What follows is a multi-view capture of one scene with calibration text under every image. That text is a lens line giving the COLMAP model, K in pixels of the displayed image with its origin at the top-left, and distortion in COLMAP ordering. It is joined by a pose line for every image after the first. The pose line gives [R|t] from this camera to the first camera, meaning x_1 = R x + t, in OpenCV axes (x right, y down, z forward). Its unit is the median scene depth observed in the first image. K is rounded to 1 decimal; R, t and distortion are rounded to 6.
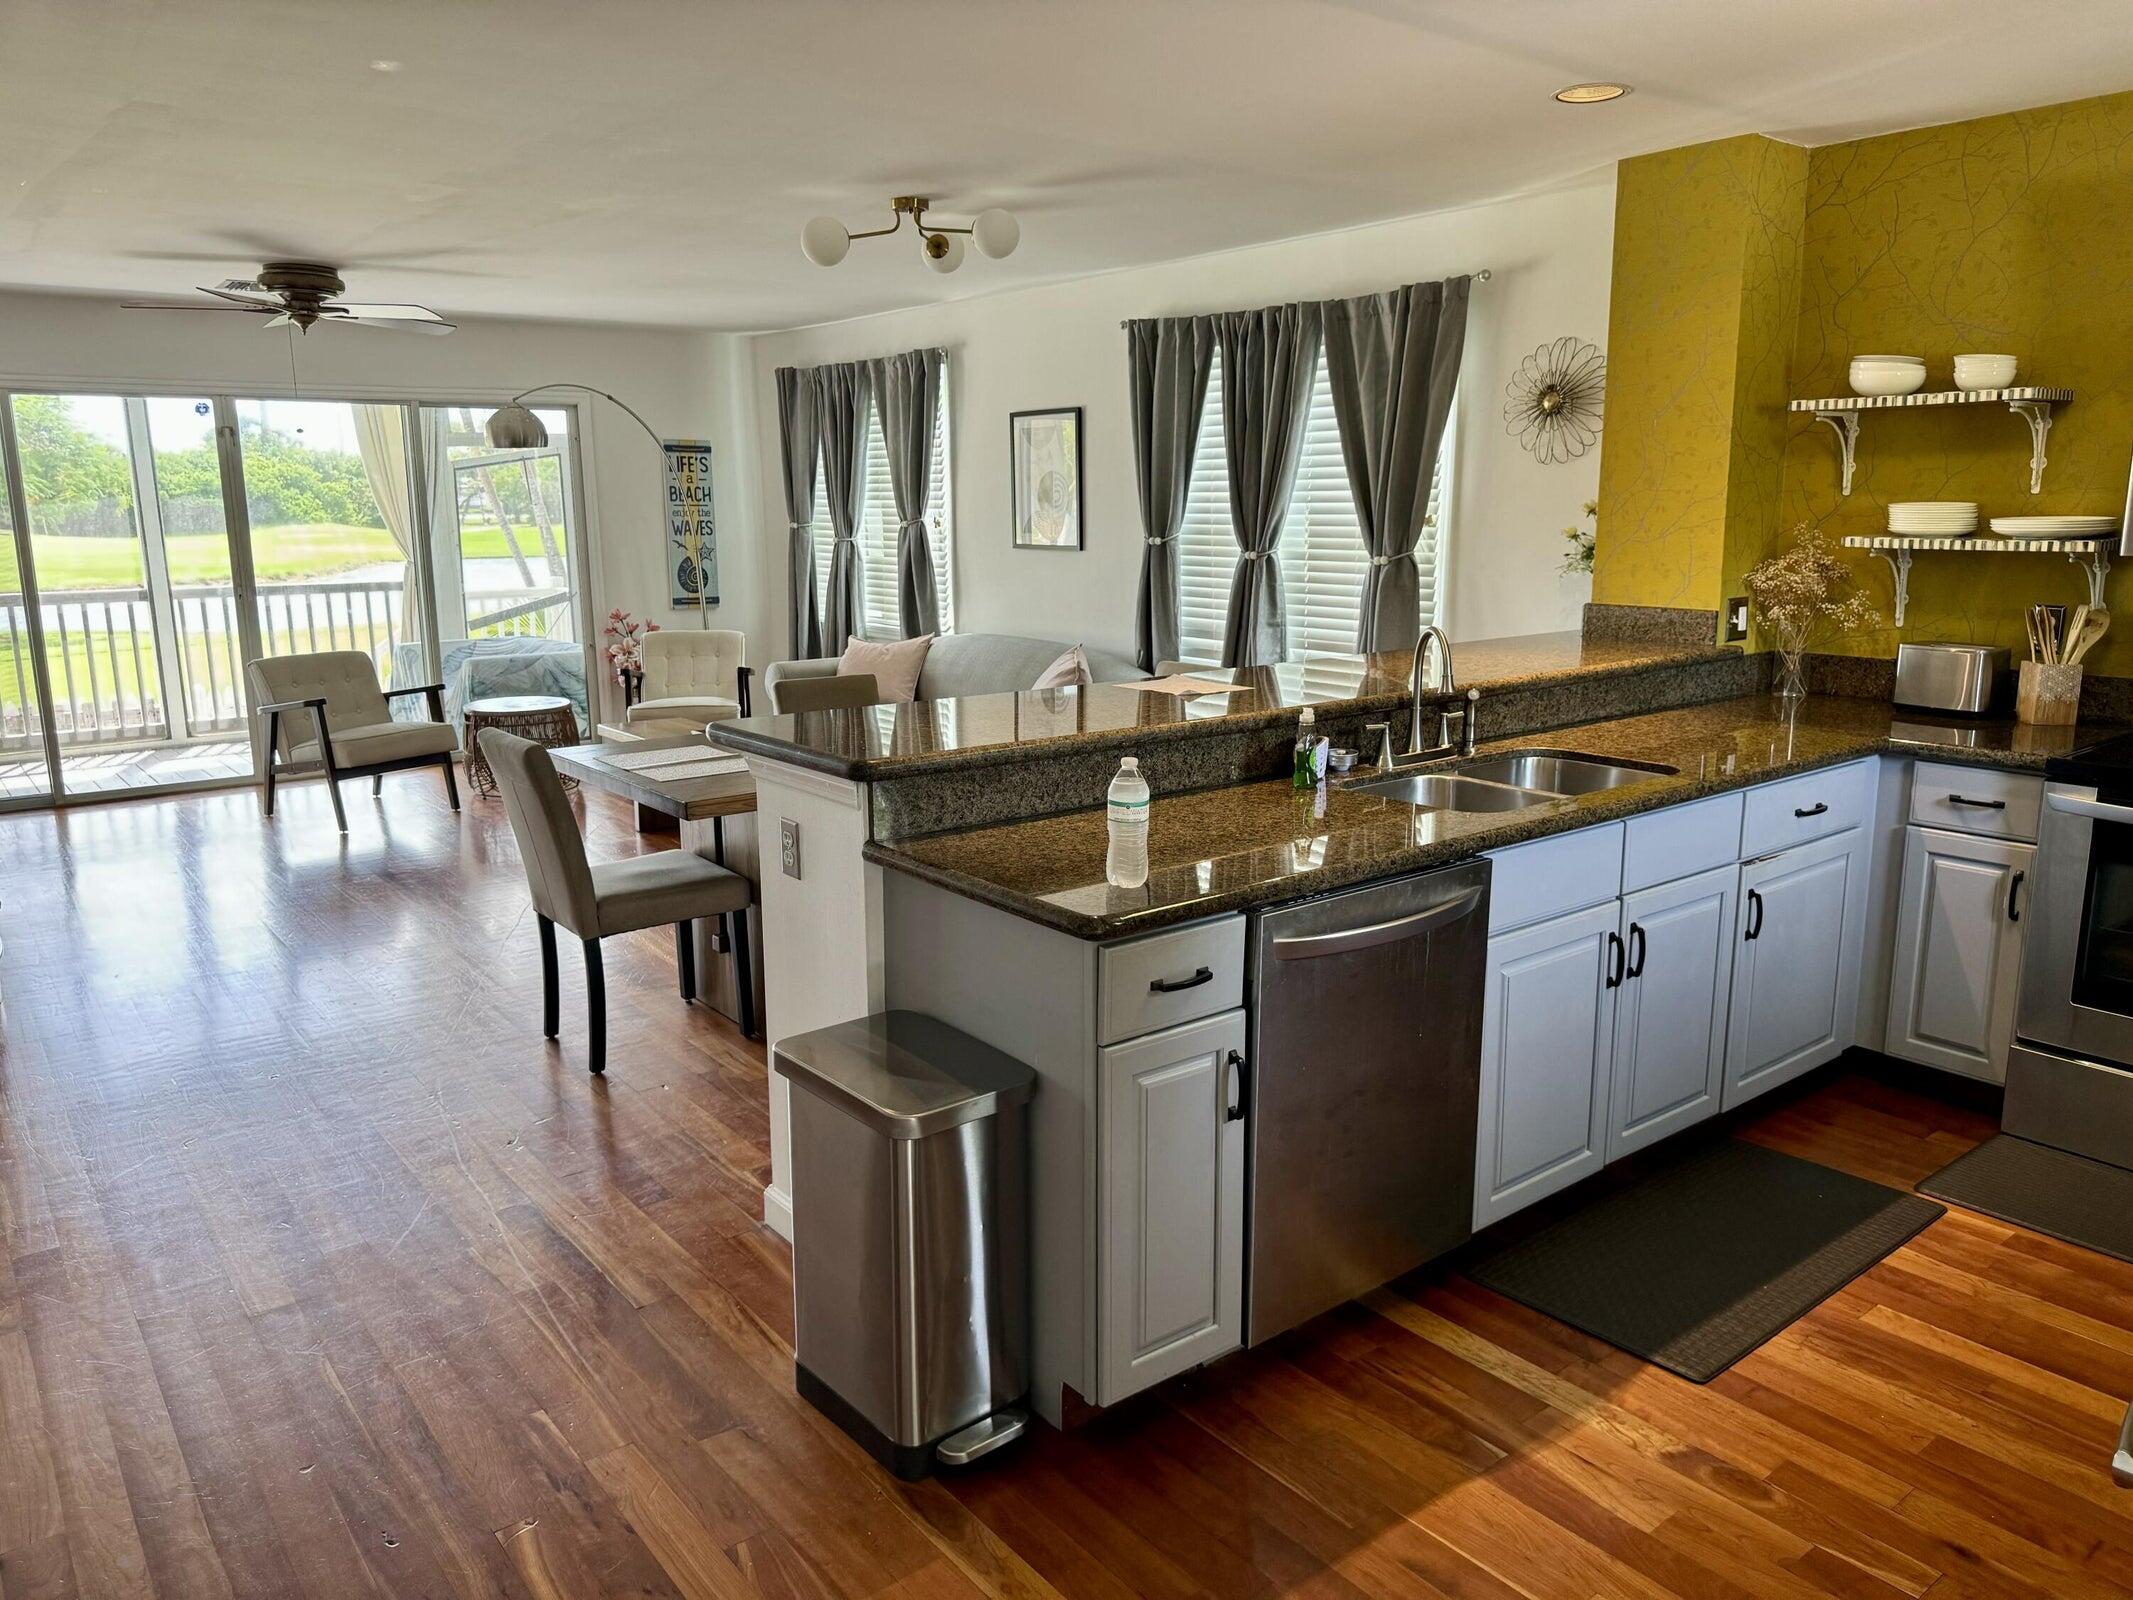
lens RADIAL K [[1512.0, 0, 1066.5], [0, 1512.0, 800.0], [0, 0, 1]] dist [0.070979, -0.106244]
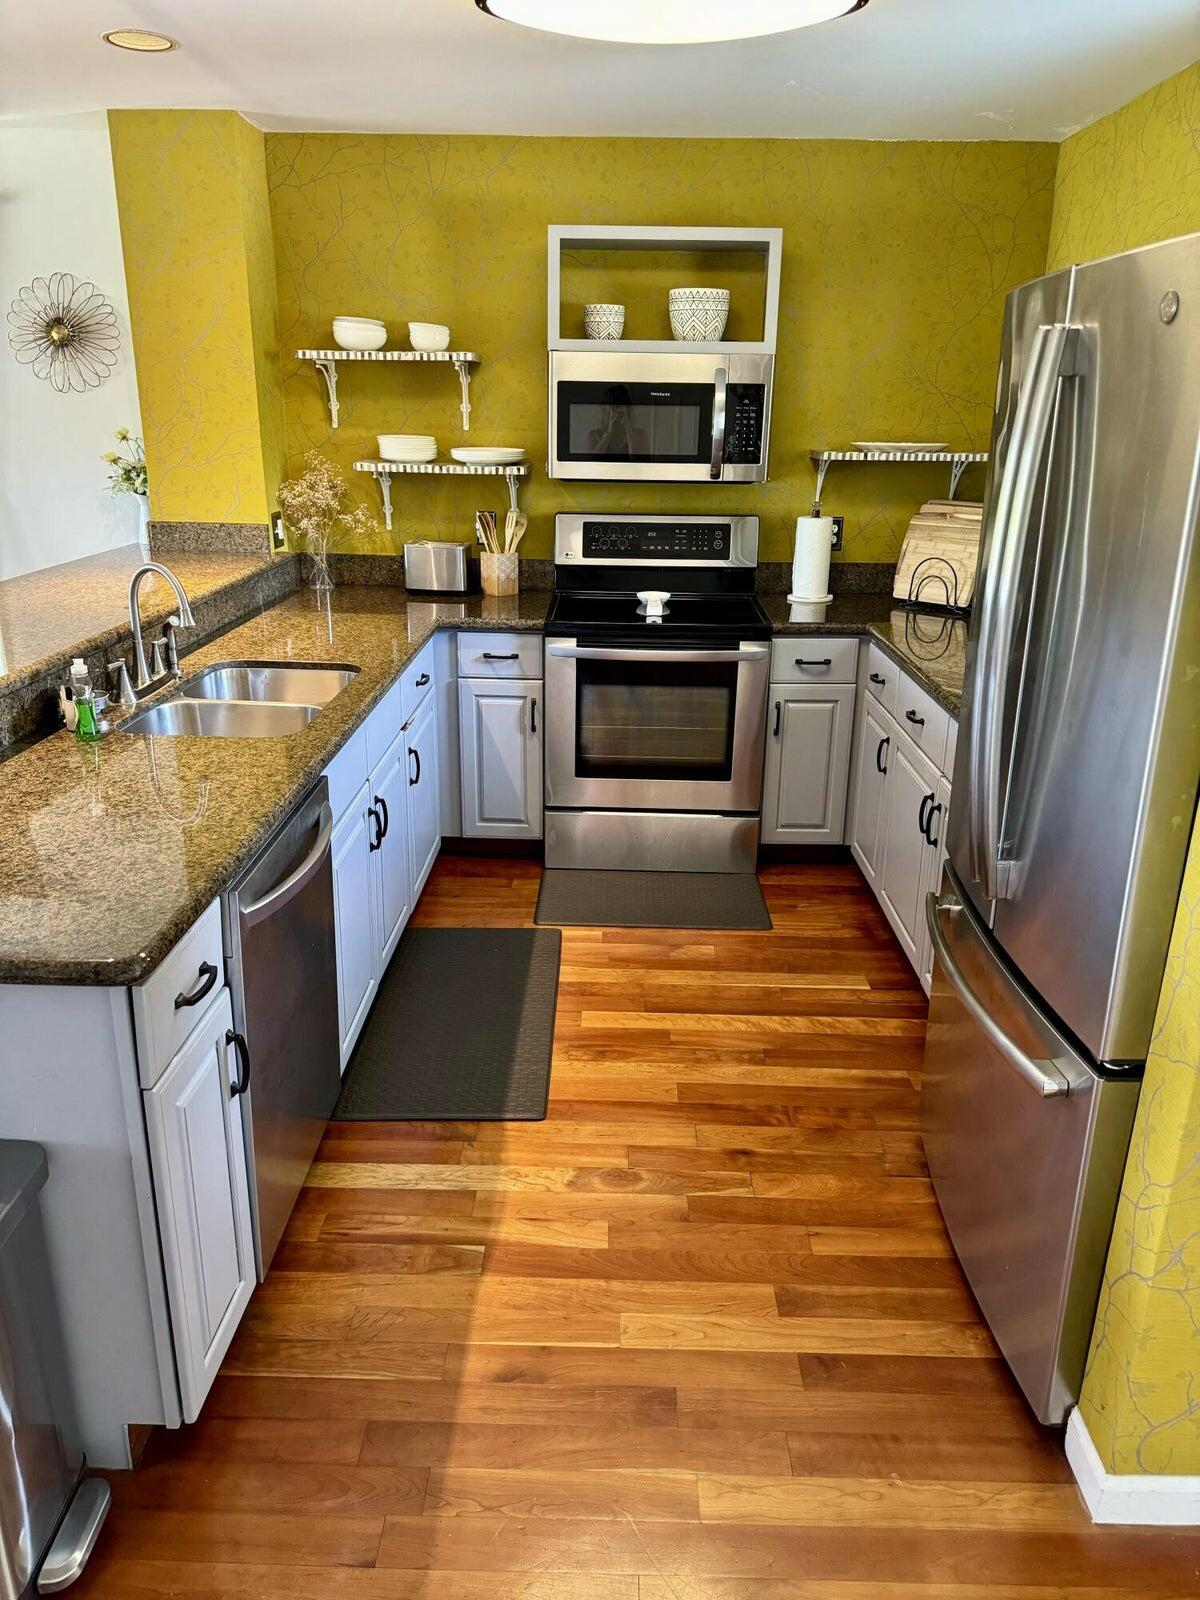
lens RADIAL K [[1110.1, 0, 609.2], [0, 1110.1, 815.7], [0, 0, 1]] dist [0.087701, -0.158894]
pose [[0.628819, -0.245333, 0.737833, -0.147911], [0.130421, 0.968754, 0.210965, -0.057177], [-0.766536, -0.036430, 0.641168, 0.220337]]
